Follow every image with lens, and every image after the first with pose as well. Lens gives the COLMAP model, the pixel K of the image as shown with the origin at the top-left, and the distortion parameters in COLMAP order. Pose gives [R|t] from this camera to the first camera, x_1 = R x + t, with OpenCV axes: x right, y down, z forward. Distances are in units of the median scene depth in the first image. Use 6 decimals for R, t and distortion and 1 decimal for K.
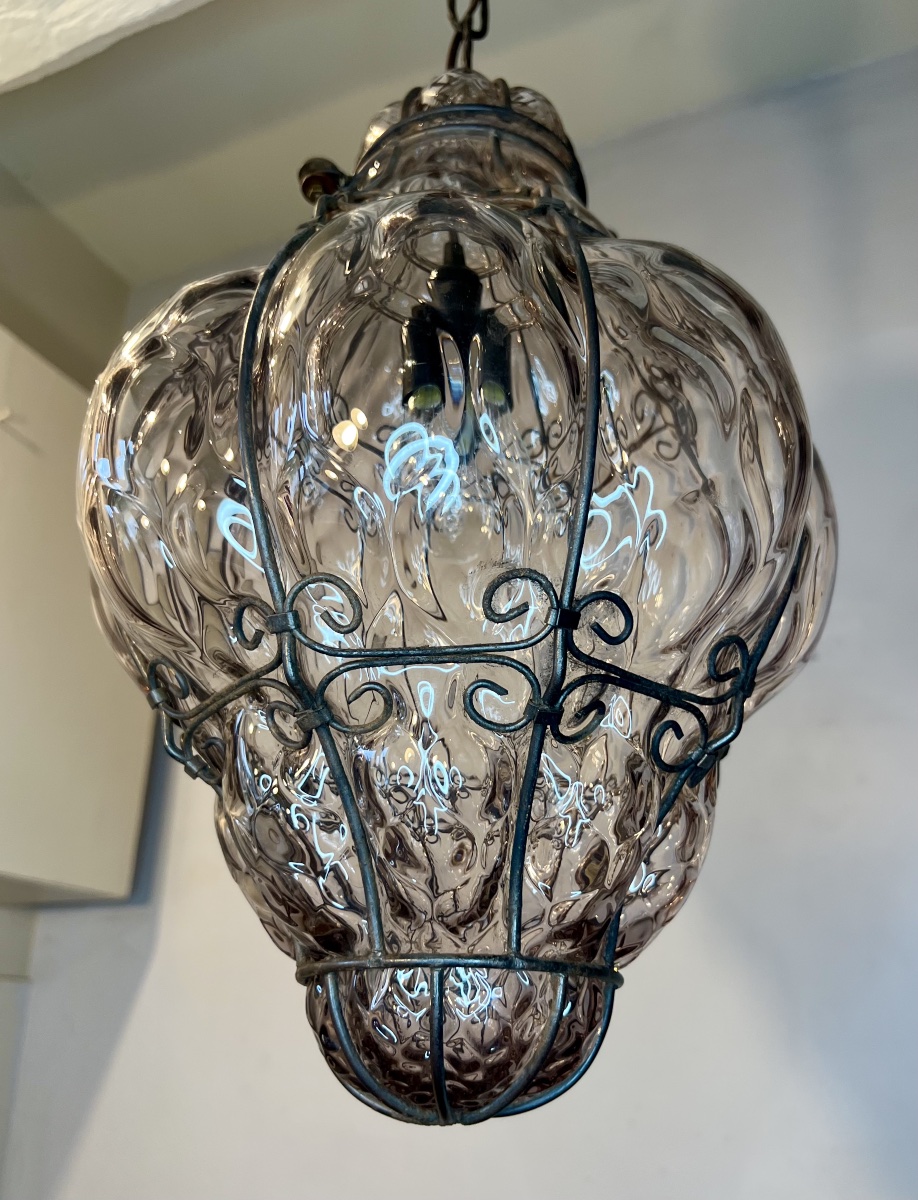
lens RADIAL K [[1004.7, 0, 463.1], [0, 1004.7, 662.3], [0, 0, 1]] dist [0.051375, -0.094029]
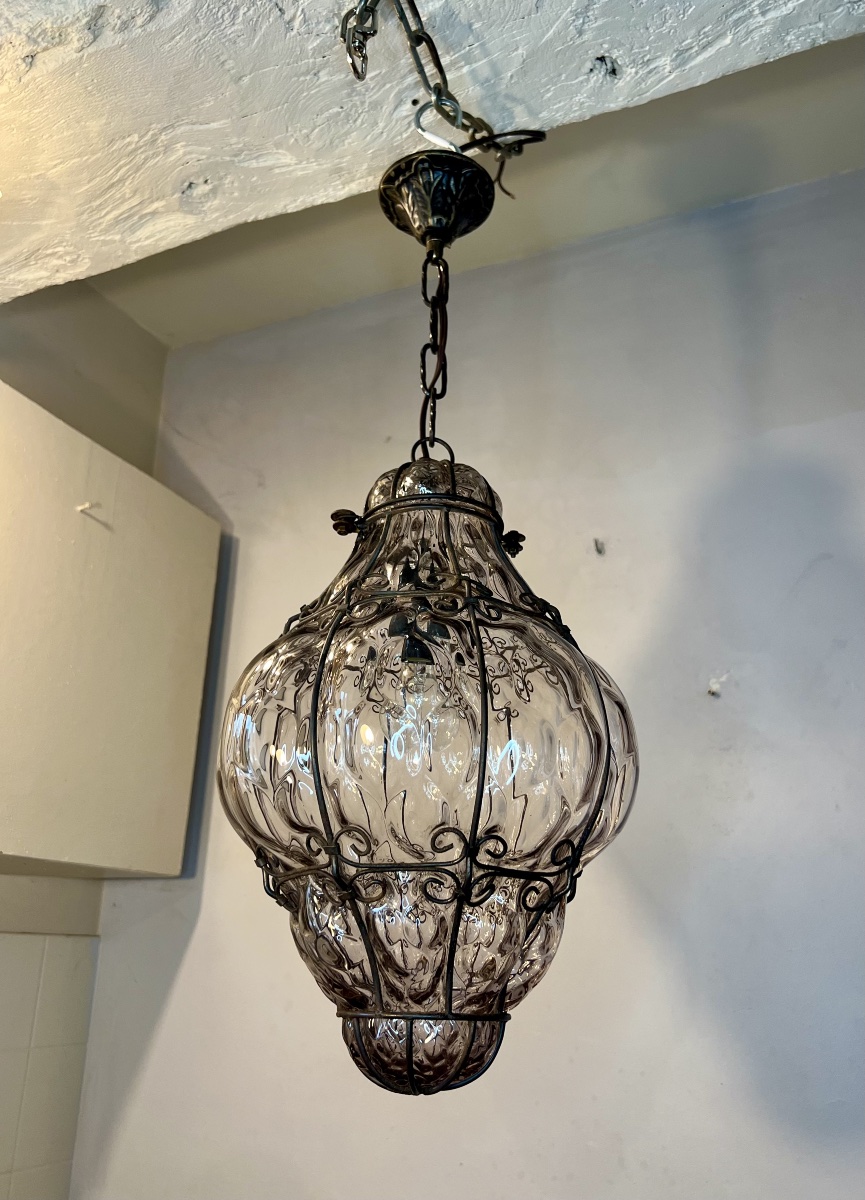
lens RADIAL K [[970.0, 0, 439.7], [0, 970.0, 601.3], [0, 0, 1]] dist [0.007981, -0.002627]
pose [[0.999825, -0.002529, -0.018521, 0.068773], [0.002703, 0.999952, 0.009385, -0.520880], [0.018496, -0.009433, 0.999784, -0.875864]]
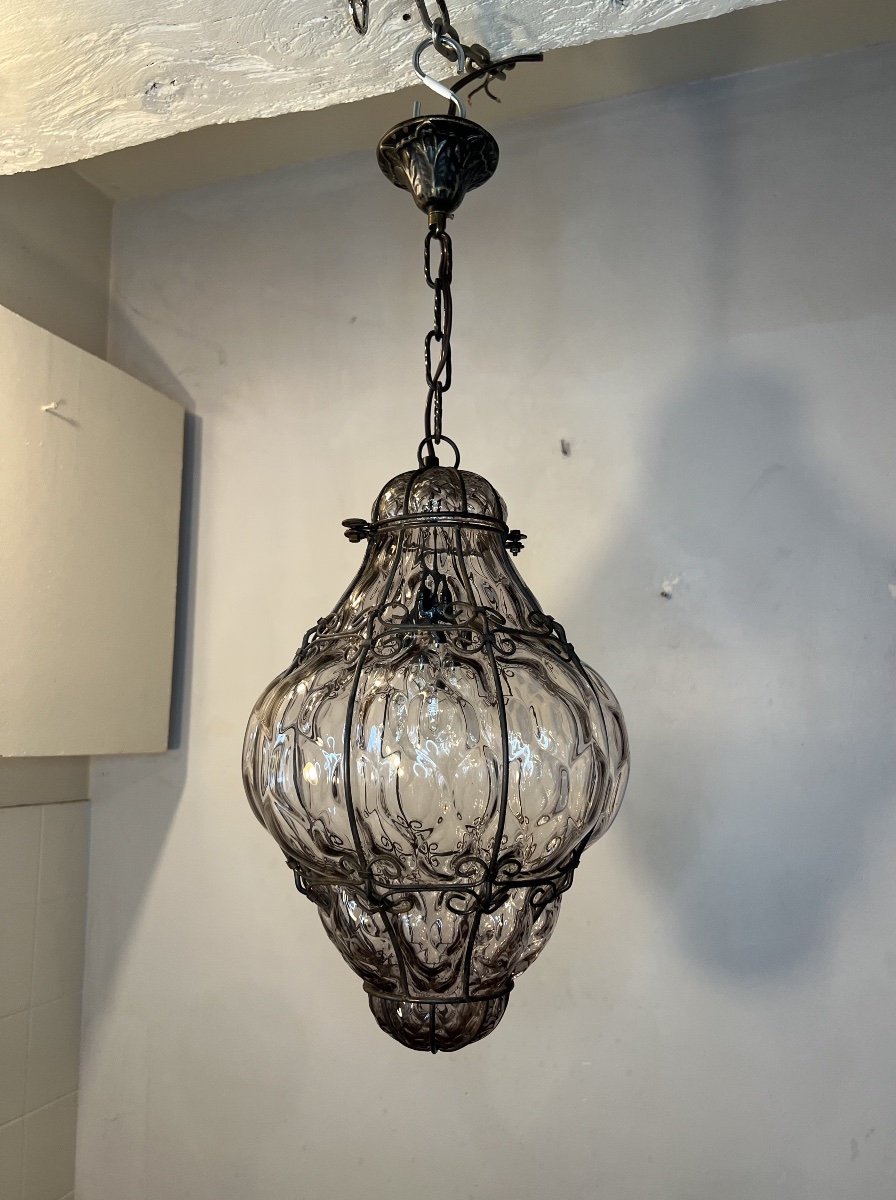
lens RADIAL K [[929.9, 0, 454.3], [0, 929.9, 613.5], [0, 0, 1]] dist [0.012399, -0.012620]
pose [[0.997955, -0.001851, 0.063891, -0.106923], [-0.012581, 0.974339, 0.224736, -1.007369], [-0.062668, -0.225080, 0.972323, -0.840589]]
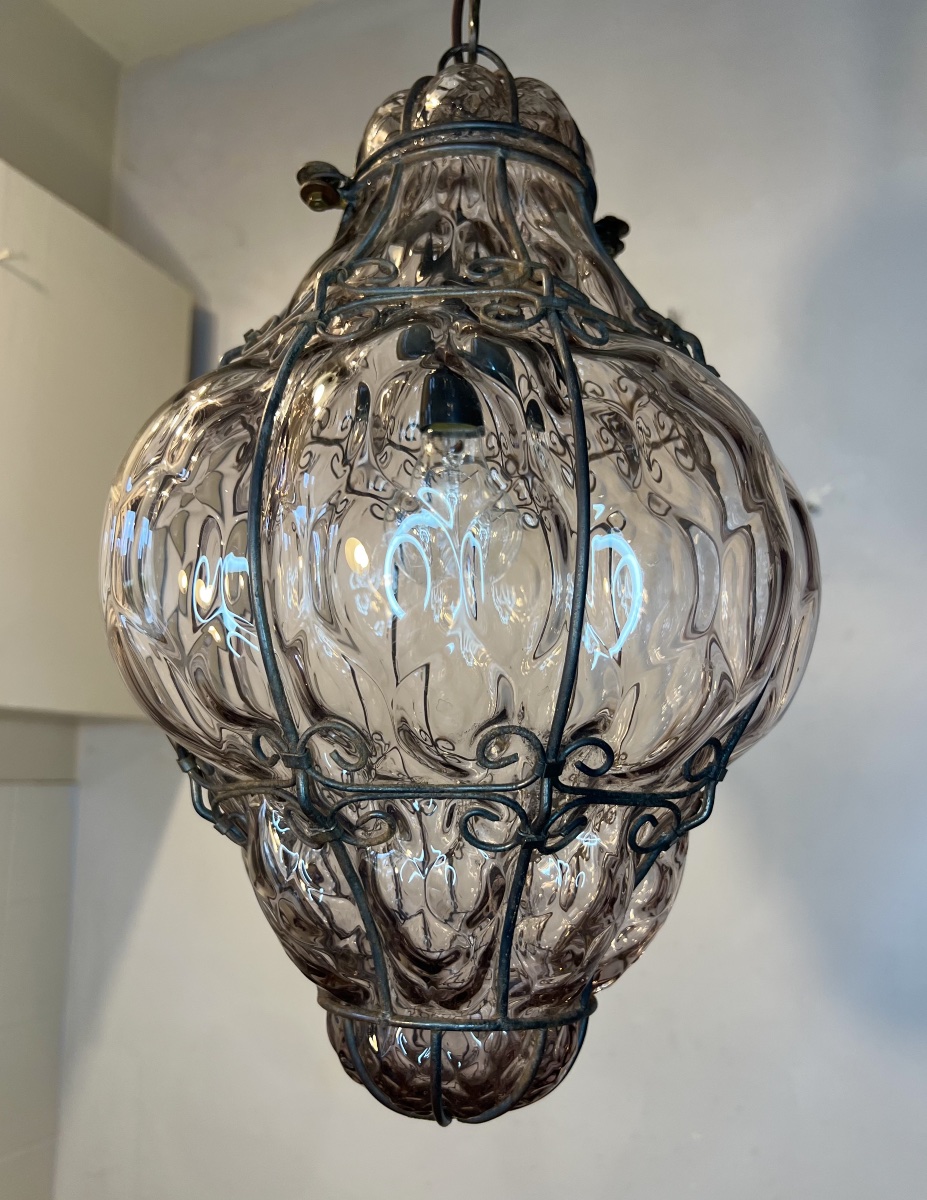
lens RADIAL K [[985.1, 0, 463.2], [0, 985.1, 646.7], [0, 0, 1]] dist [0.055673, -0.125580]
pose [[0.999877, 0.007916, -0.013523, 0.017032], [-0.004566, 0.972746, 0.231828, -0.389235], [0.014990, -0.231738, 0.972663, -0.023814]]
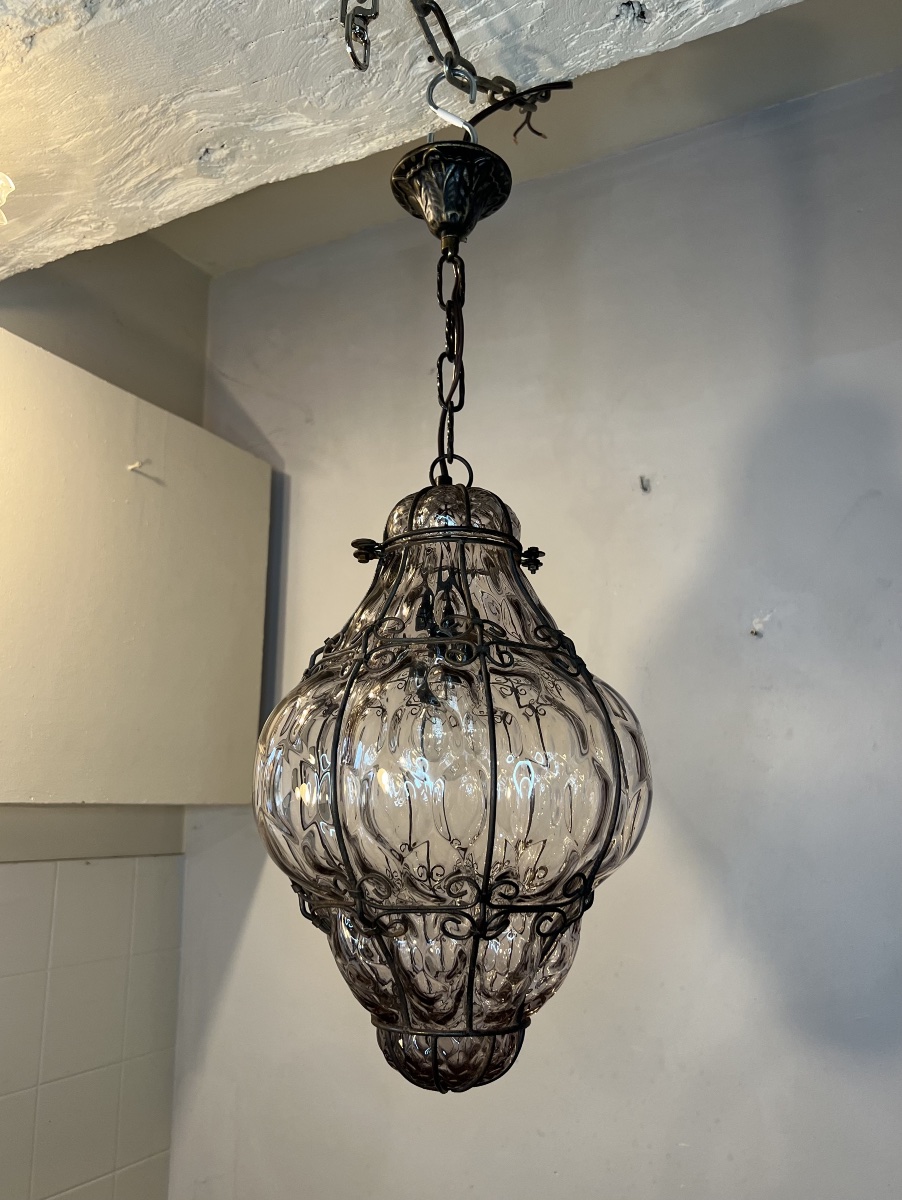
lens RADIAL K [[950.9, 0, 456.8], [0, 950.9, 620.7], [0, 0, 1]] dist [0.015293, -0.016399]
pose [[0.996820, -0.024377, -0.075870, 0.195088], [0.036249, 0.986570, 0.159267, -0.883069], [0.070969, -0.161511, 0.984316, -0.856353]]
